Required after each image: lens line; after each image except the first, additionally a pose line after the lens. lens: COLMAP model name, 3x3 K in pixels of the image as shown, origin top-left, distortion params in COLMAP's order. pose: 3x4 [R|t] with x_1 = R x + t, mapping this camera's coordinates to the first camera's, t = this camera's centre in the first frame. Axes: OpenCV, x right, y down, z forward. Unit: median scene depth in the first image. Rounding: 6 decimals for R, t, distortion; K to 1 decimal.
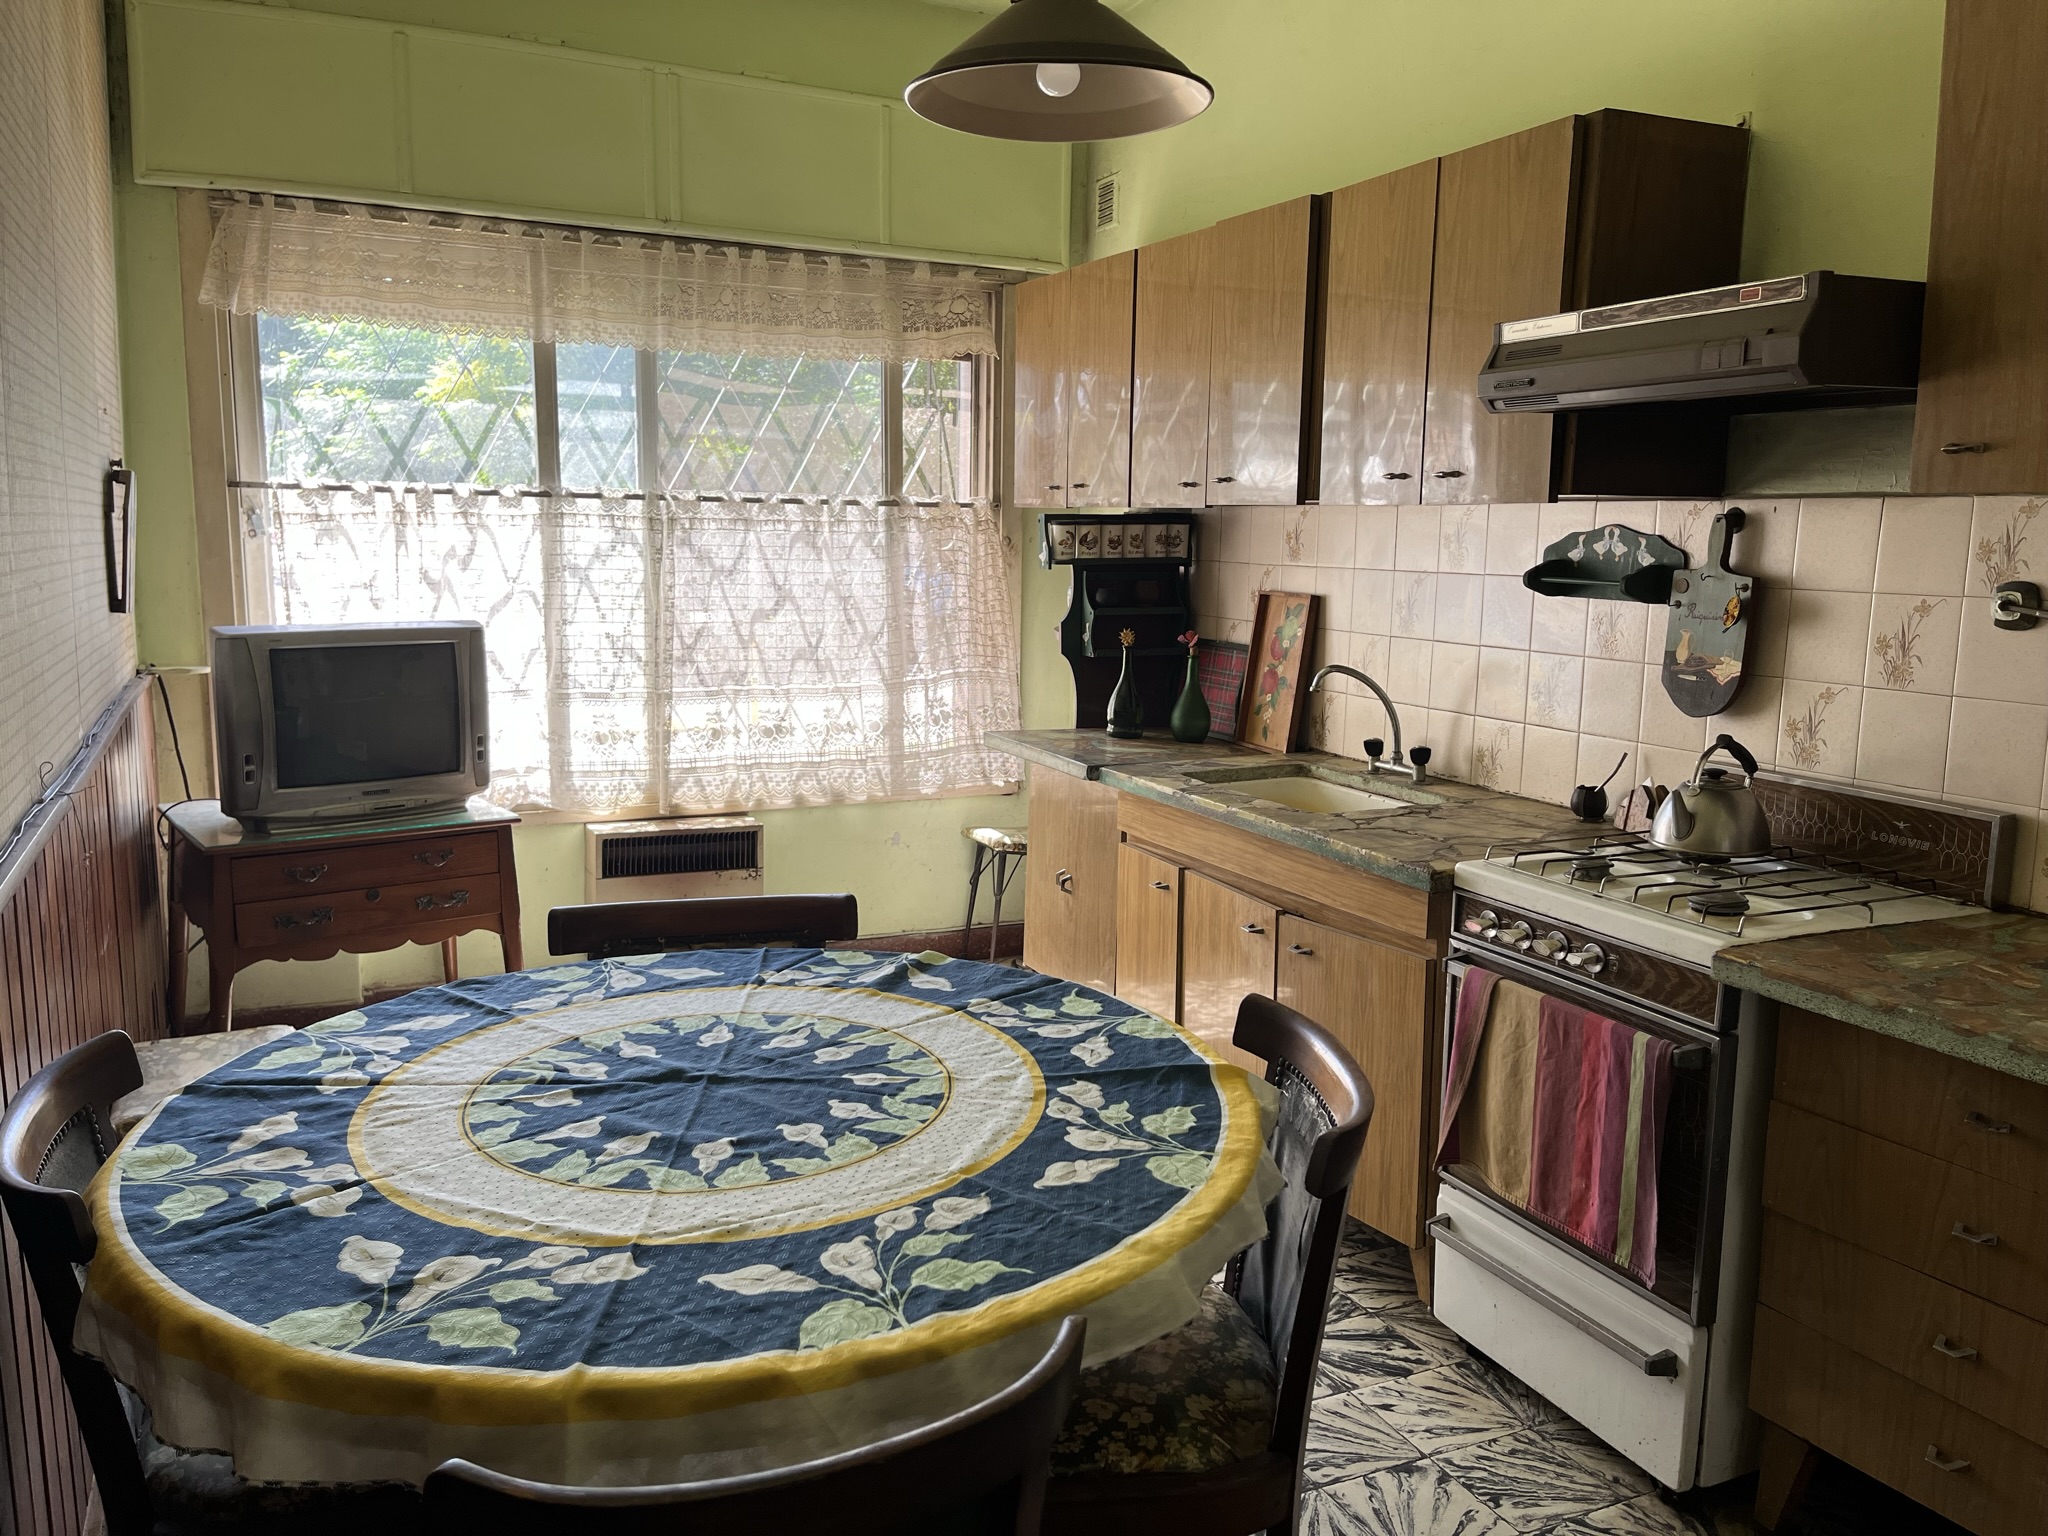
lens RADIAL K [[1570.4, 0, 1030.3], [0, 1570.4, 781.7], [0, 0, 1]] dist [0.068284, -0.092408]
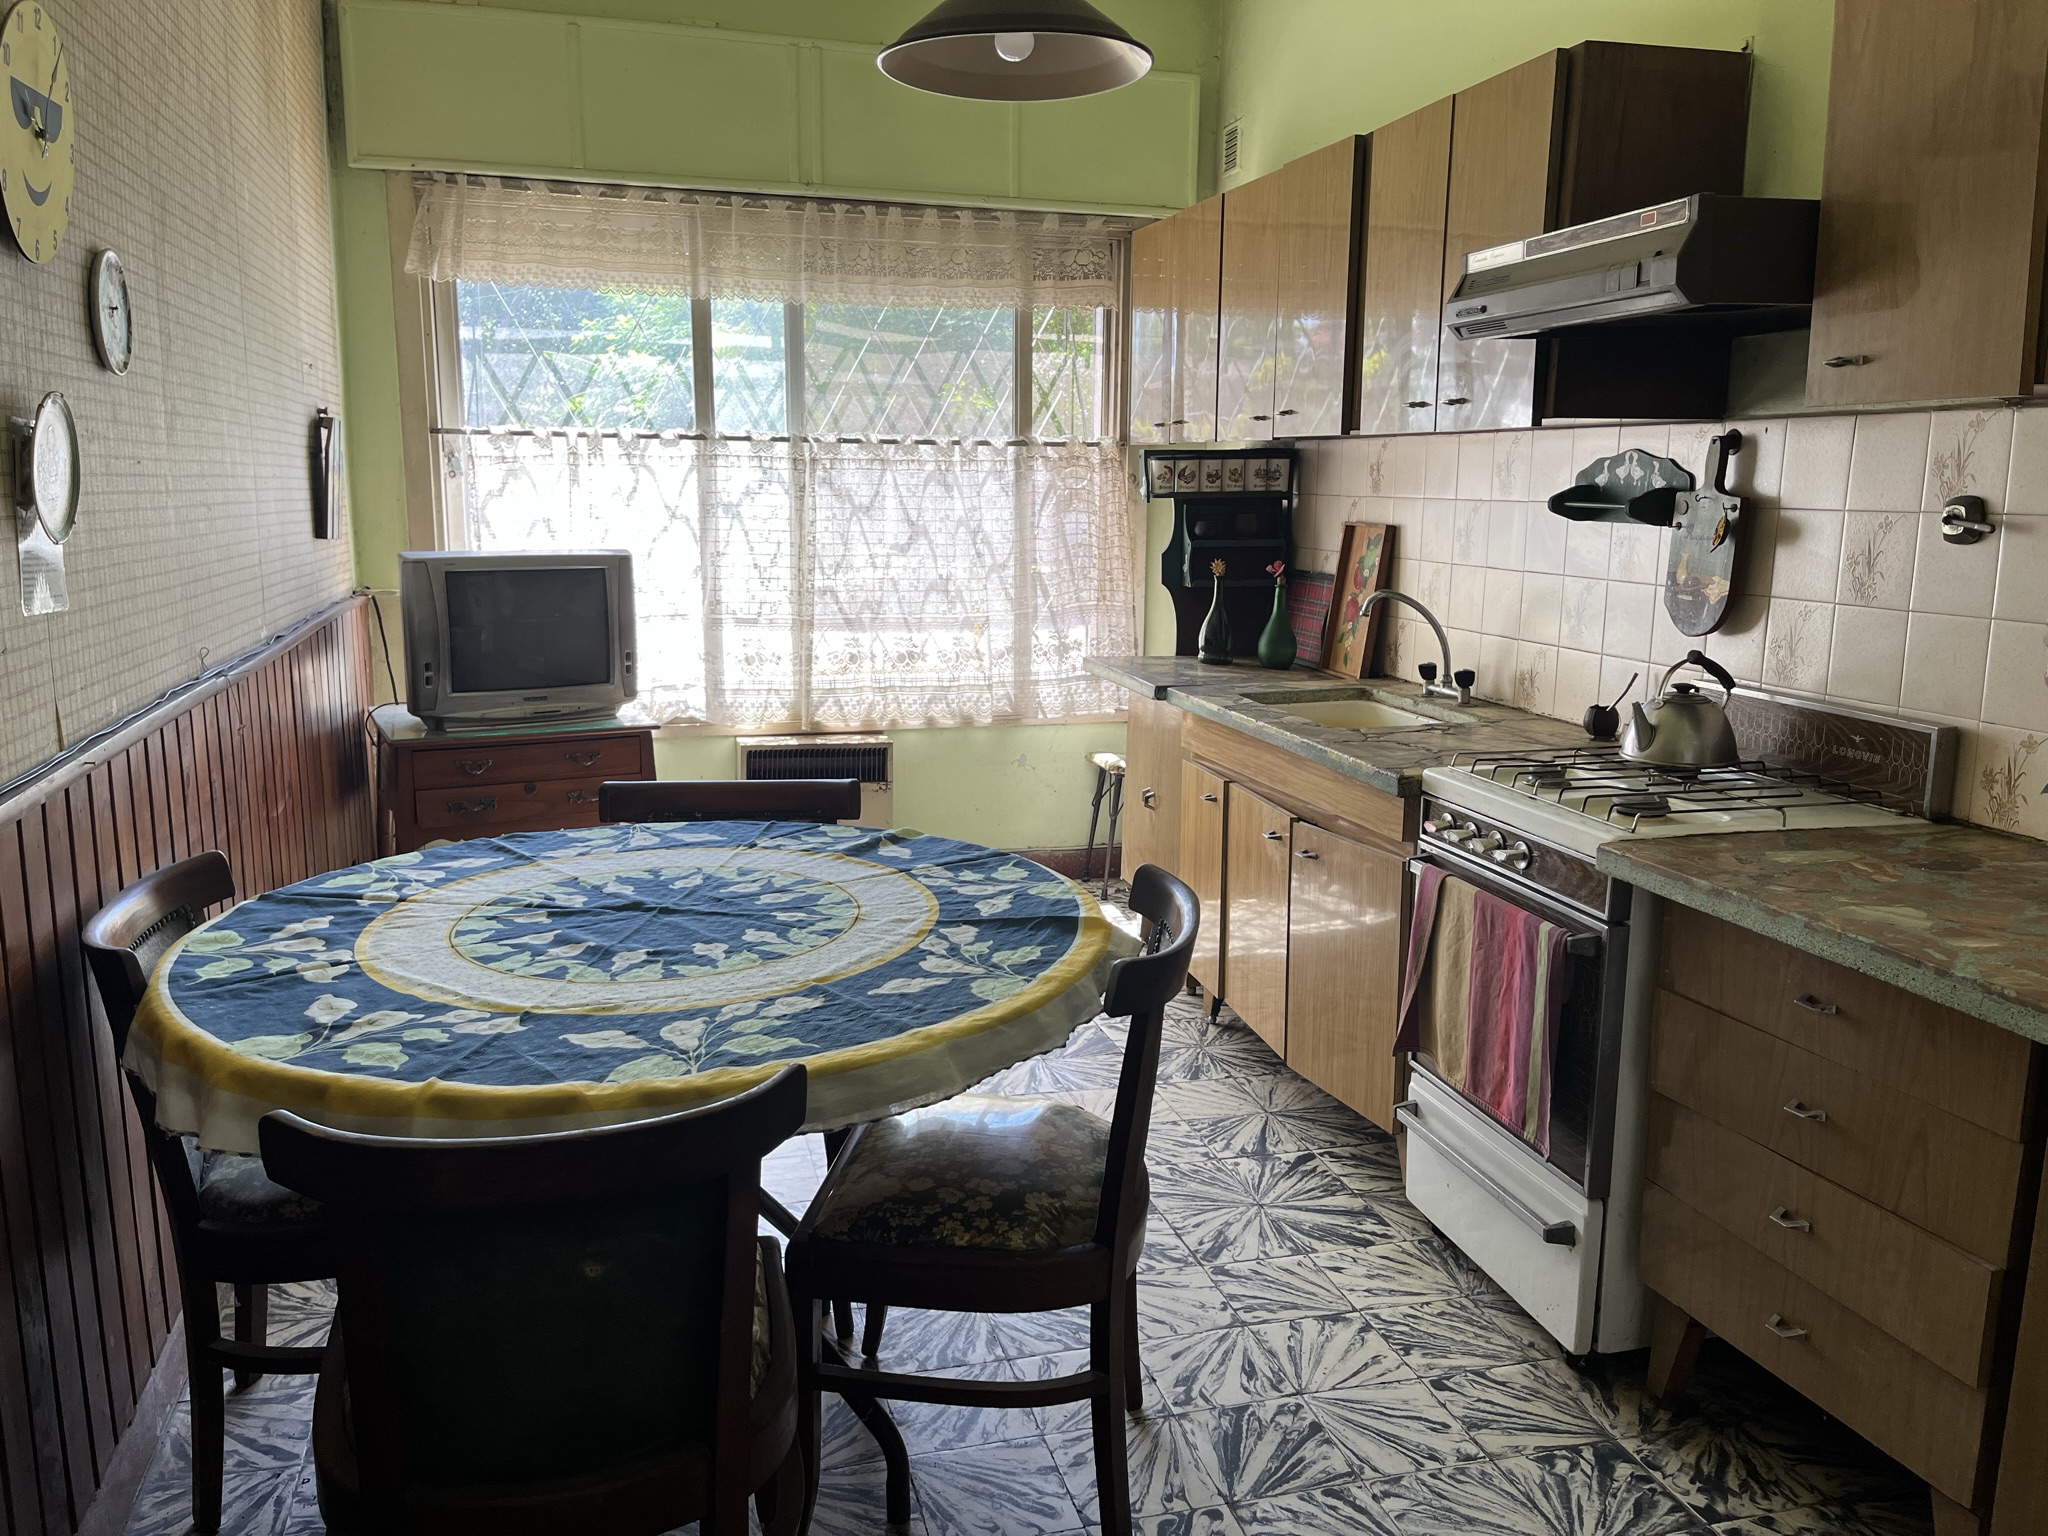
lens RADIAL K [[1570.6, 0, 1026.0], [0, 1570.6, 773.8], [0, 0, 1]] dist [0.054725, -0.073291]
pose [[0.984486, 0.026212, -0.173493, 0.161145], [-0.022091, 0.999427, 0.025646, 0.028405], [0.174066, -0.021416, 0.984501, -0.074223]]
